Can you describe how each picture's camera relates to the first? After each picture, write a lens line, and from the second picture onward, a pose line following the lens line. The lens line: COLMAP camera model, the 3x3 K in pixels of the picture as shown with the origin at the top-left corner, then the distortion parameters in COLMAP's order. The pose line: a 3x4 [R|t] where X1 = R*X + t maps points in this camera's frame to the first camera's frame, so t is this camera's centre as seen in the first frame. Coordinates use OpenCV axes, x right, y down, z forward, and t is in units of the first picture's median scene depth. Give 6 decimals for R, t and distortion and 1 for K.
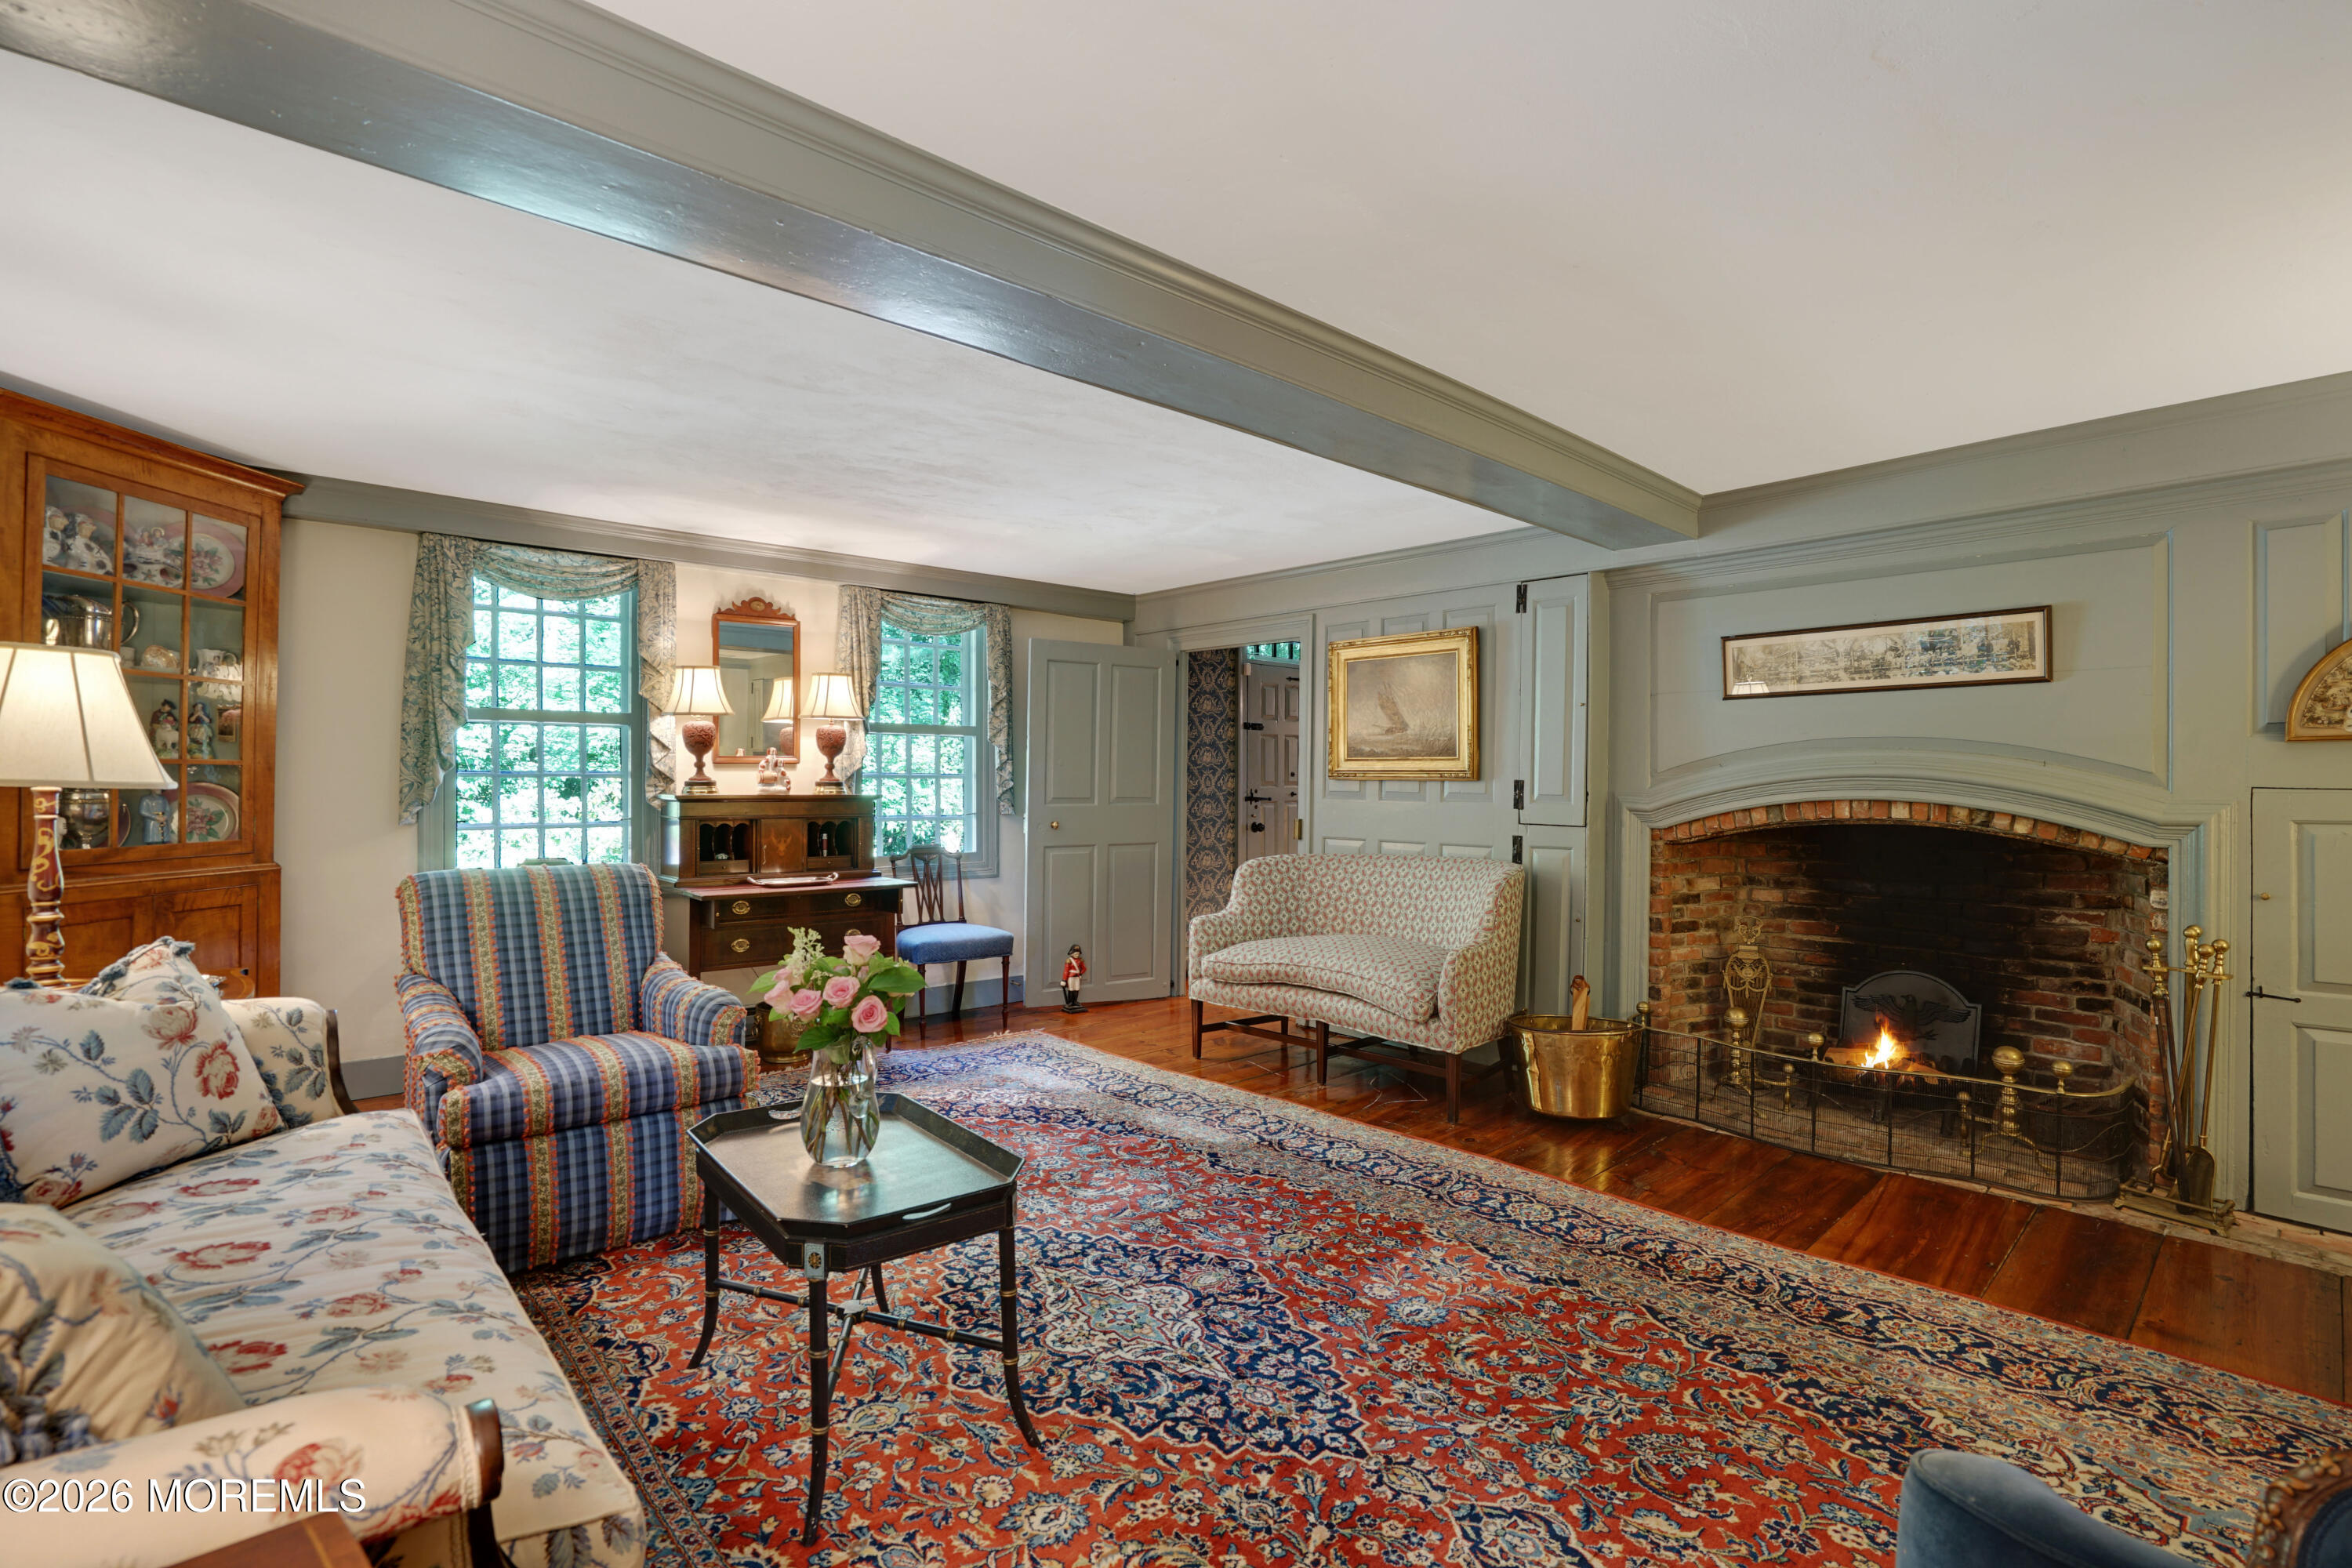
lens RADIAL K [[1087.2, 0, 1168.5], [0, 1087.2, 783.6], [0, 0, 1]] dist [-0.061313, 0.018989]
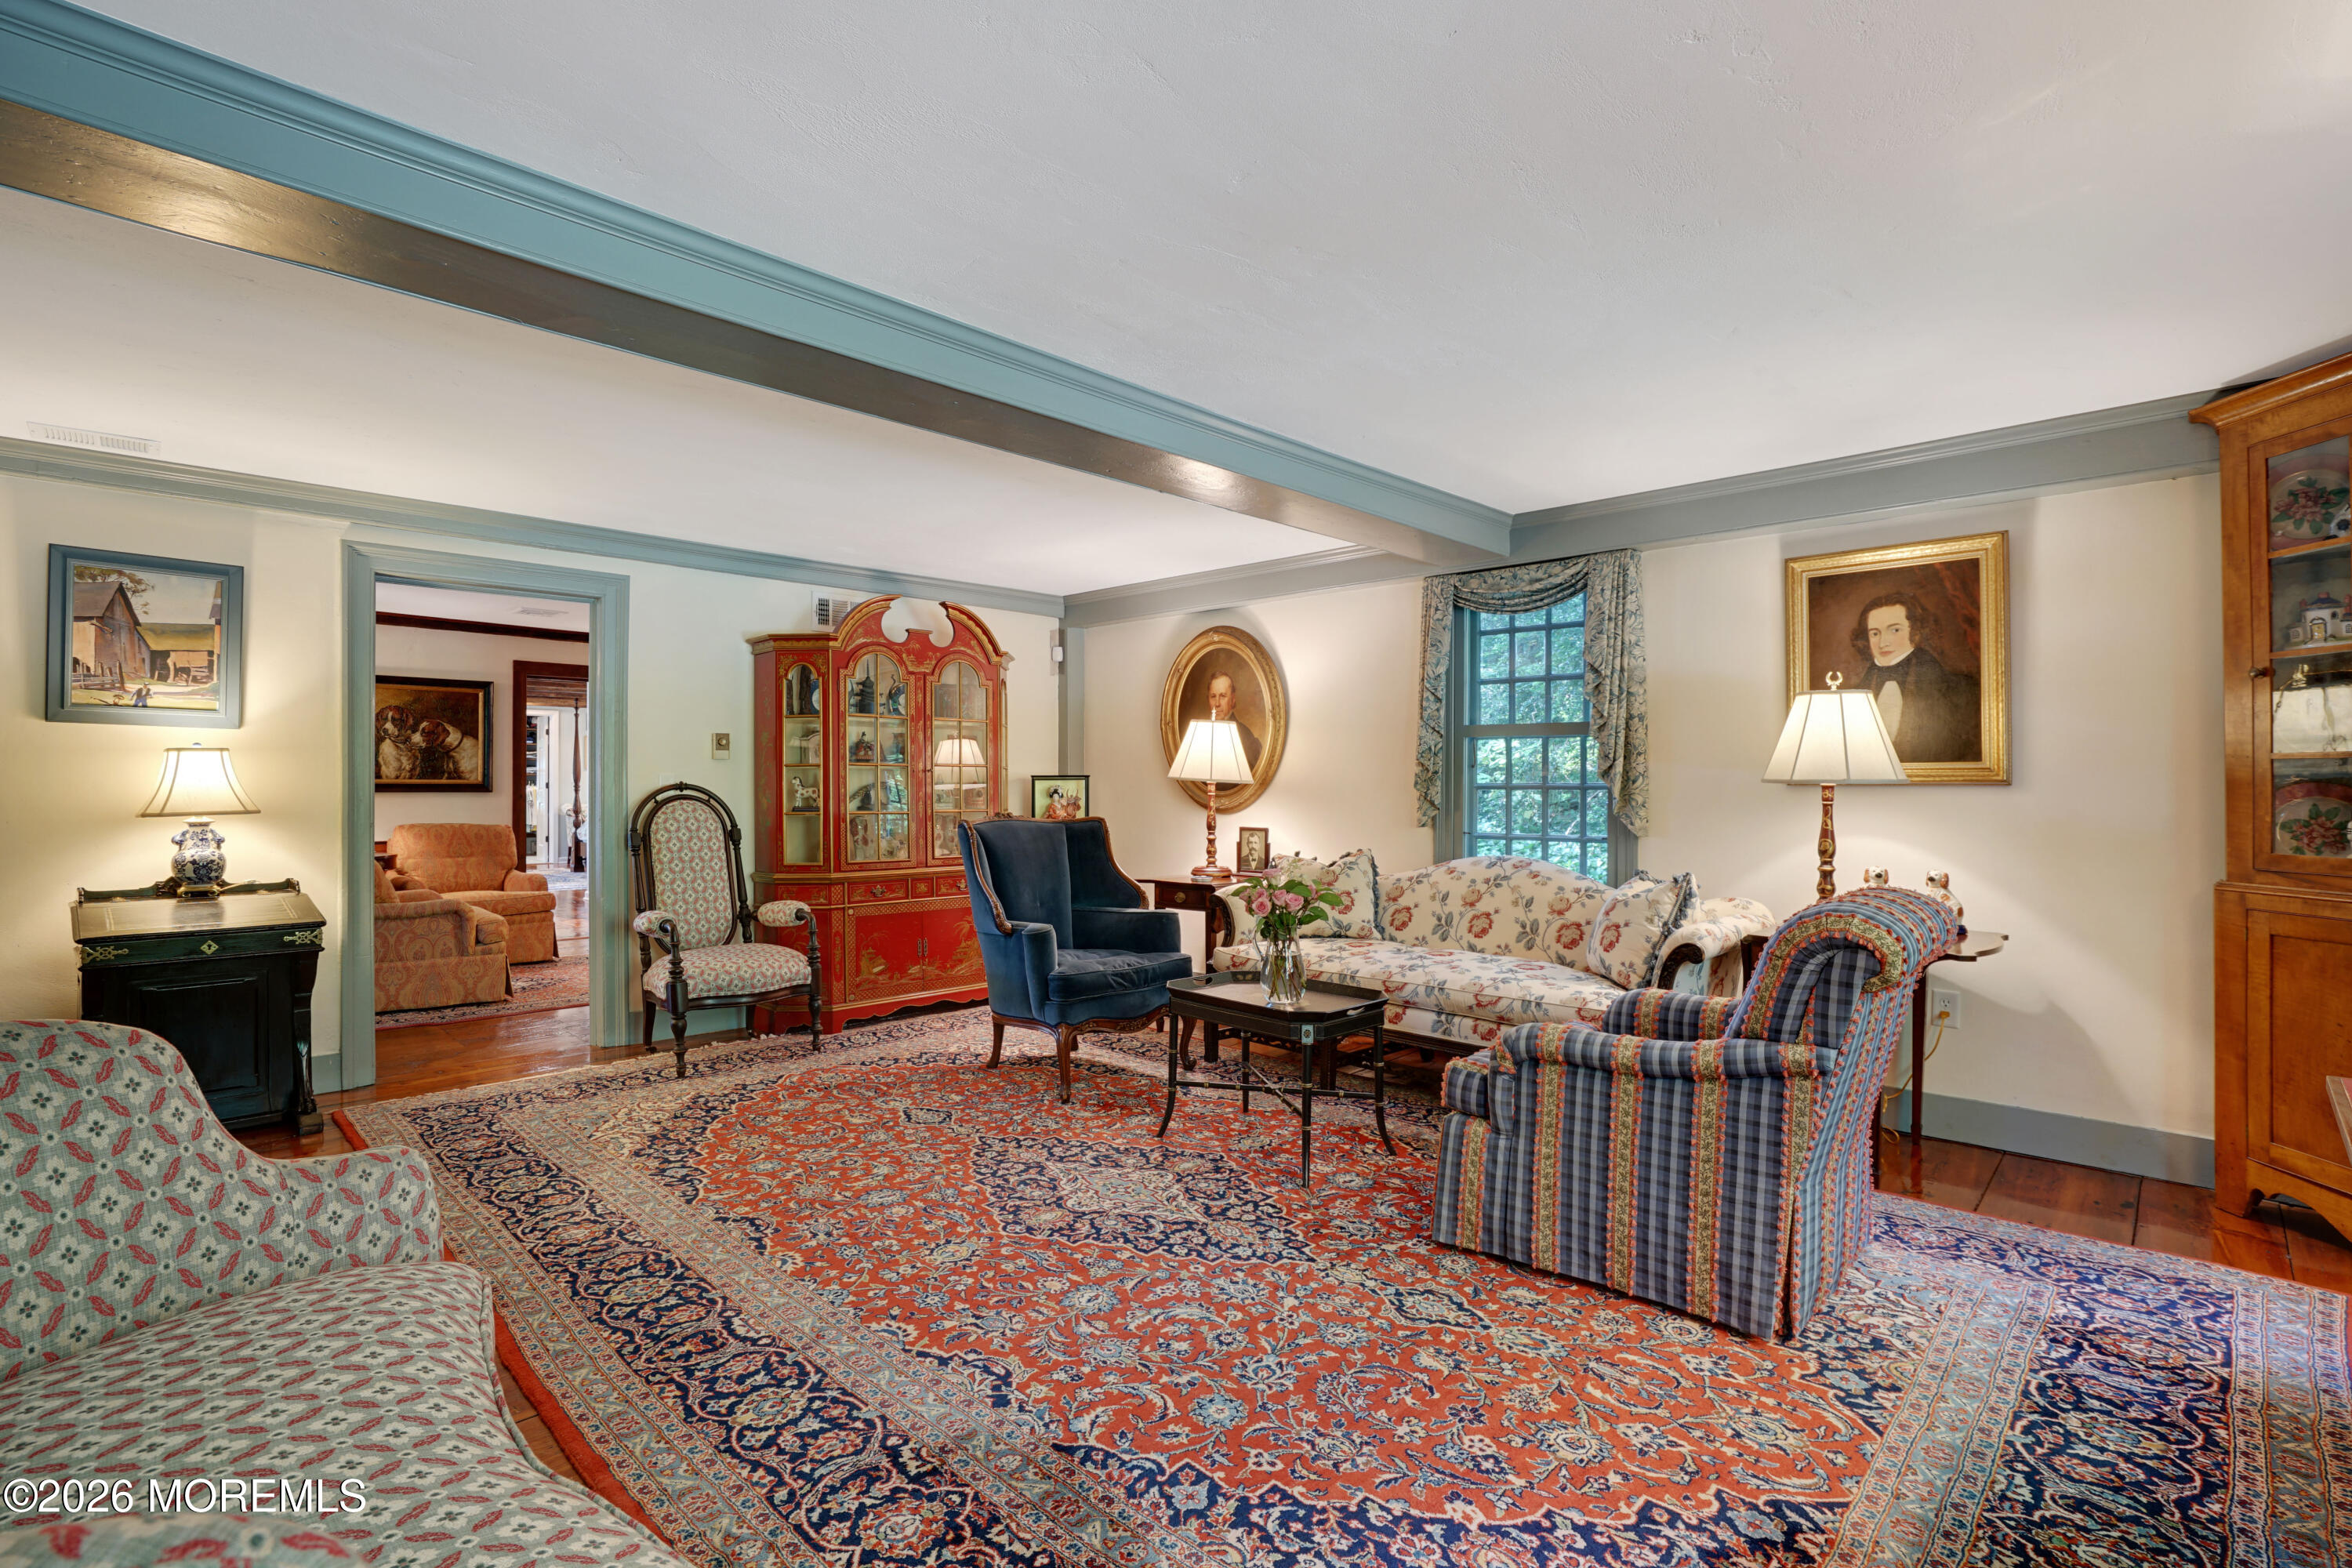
lens RADIAL K [[1087.2, 0, 1168.5], [0, 1087.2, 783.6], [0, 0, 1]] dist [-0.061313, 0.018989]
pose [[-0.997901, -0.007466, -0.064327, -0.010908], [-0.007425, 0.999972, -0.000883, 0.009179], [0.064331, -0.000403, -0.997929, 1.762227]]
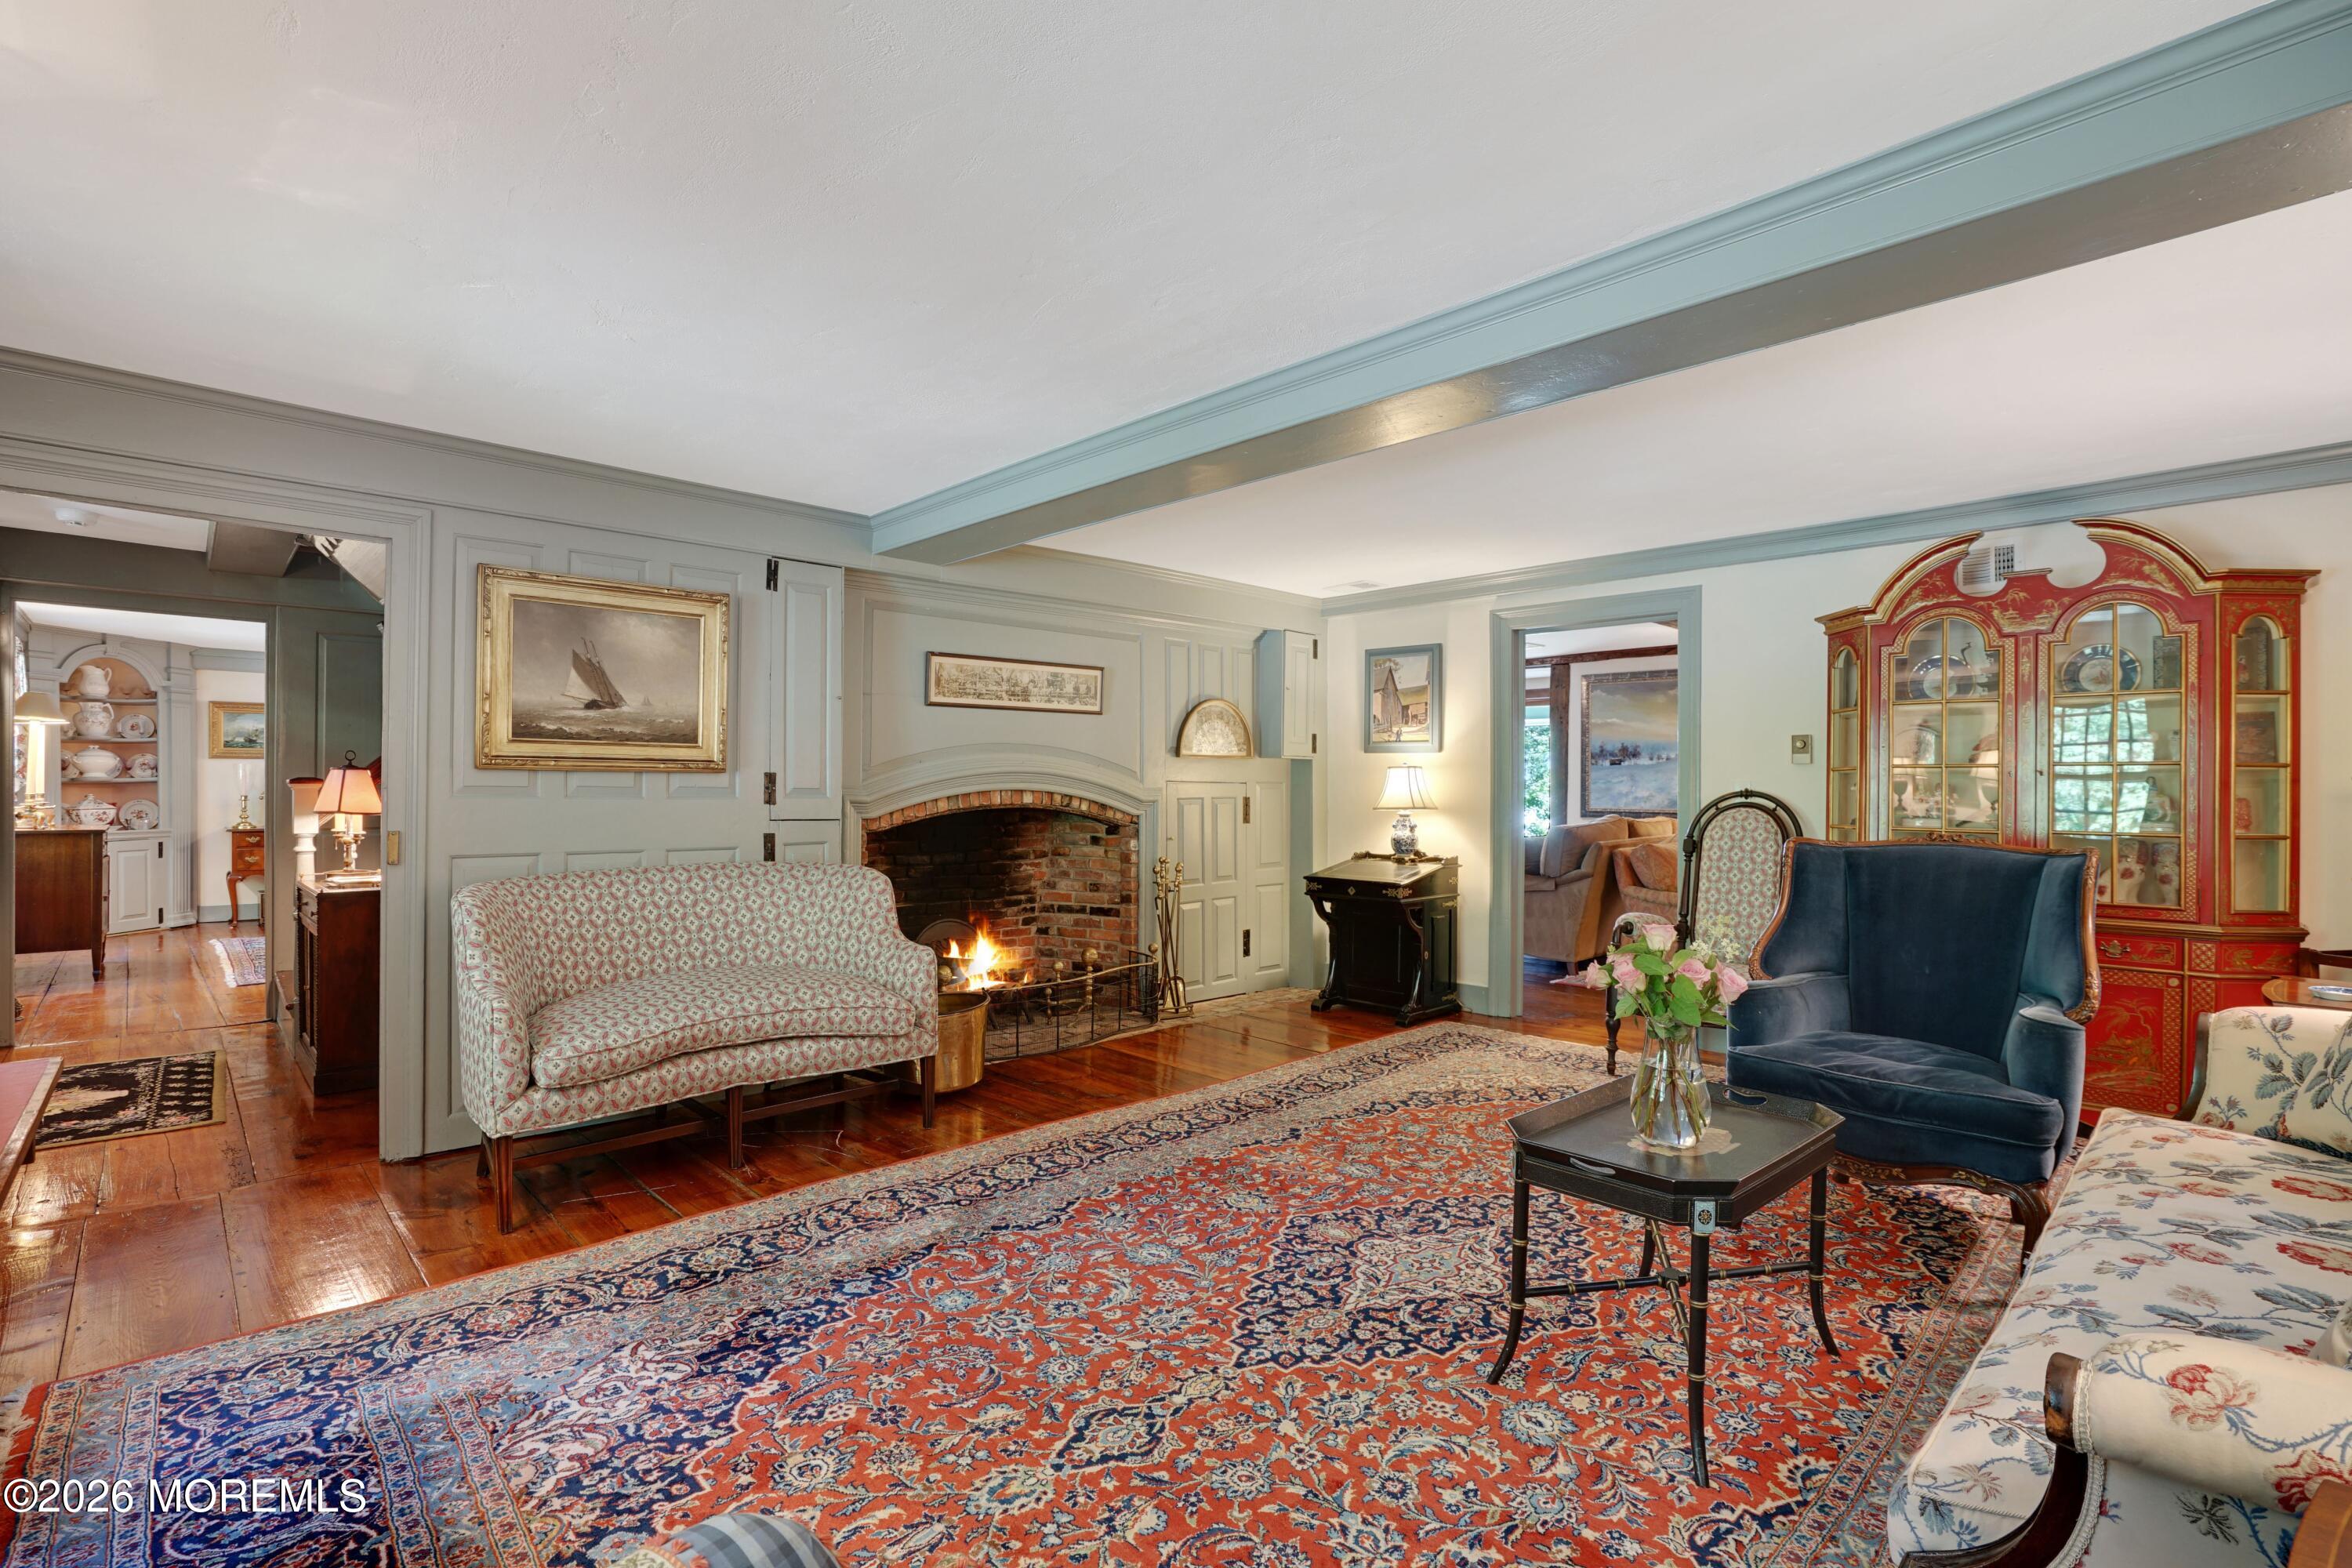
lens RADIAL K [[1087.2, 0, 1168.5], [0, 1087.2, 783.6], [0, 0, 1]] dist [-0.061313, 0.018989]
pose [[-0.031139, -0.002328, 0.999512, -0.867090], [-0.004703, 0.999987, 0.002183, 0.003969], [-0.999504, -0.004633, -0.031150, 0.999474]]
